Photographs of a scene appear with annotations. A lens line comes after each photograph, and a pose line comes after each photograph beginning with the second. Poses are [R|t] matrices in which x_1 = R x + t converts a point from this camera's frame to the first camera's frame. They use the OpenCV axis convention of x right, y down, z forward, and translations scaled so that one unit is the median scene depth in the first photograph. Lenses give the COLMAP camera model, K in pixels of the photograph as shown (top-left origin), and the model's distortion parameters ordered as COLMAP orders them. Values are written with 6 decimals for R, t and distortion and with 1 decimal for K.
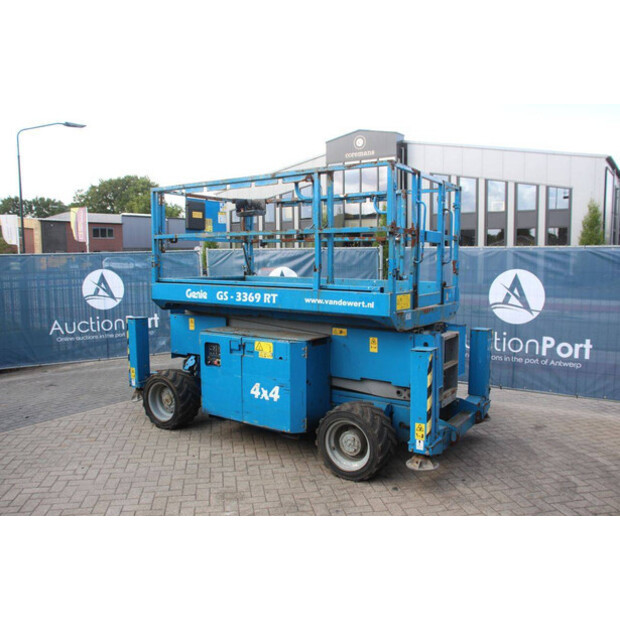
lens RADIAL K [[527.7, 0, 311.0], [0, 527.7, 317.7], [0, 0, 1]] dist [-0.162359, 0.161916]
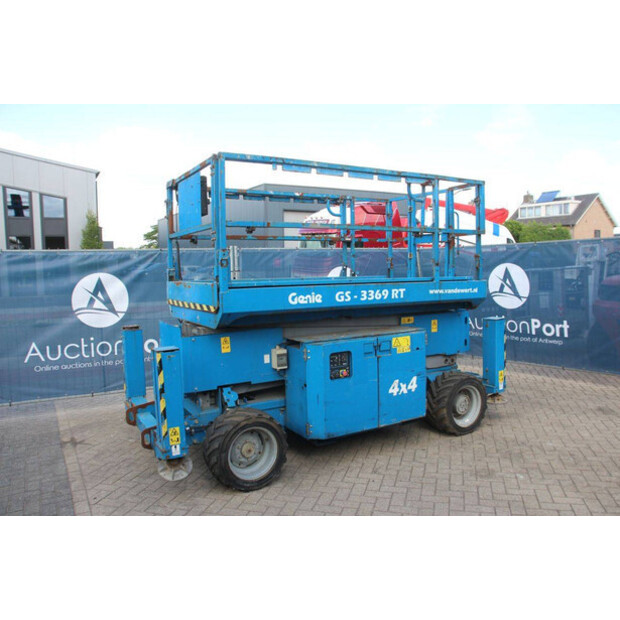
lens RADIAL K [[518.2, 0, 322.2], [0, 518.2, 312.0], [0, 0, 1]] dist [-0.155646, 0.118540]
pose [[0.410134, -0.090807, 0.907493, -1.000838], [0.119041, 0.991849, 0.045449, -0.061594], [-0.904223, 0.089389, 0.417601, 0.691305]]
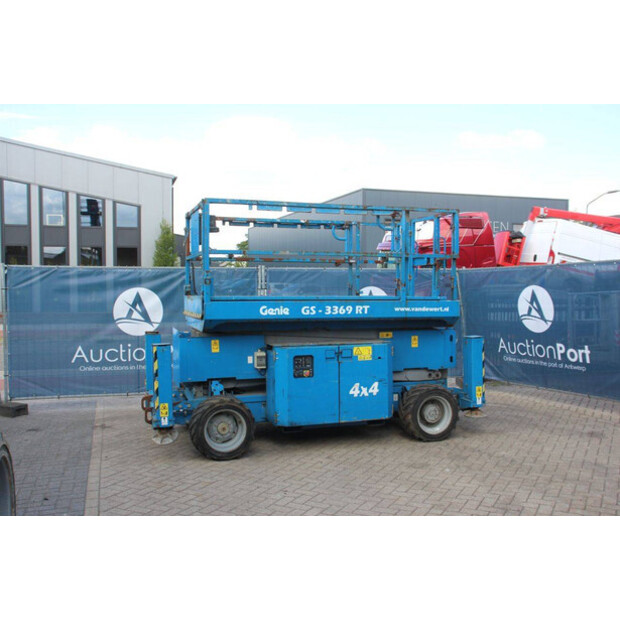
lens RADIAL K [[659.2, 0, 323.9], [0, 659.2, 315.0], [0, 0, 1]] dist [-0.059384, 0.000000]
pose [[0.592977, -0.037661, 0.804338, -1.274224], [0.090963, 0.995644, -0.020442, -0.002236], [-0.800065, 0.085287, 0.593820, 0.177985]]
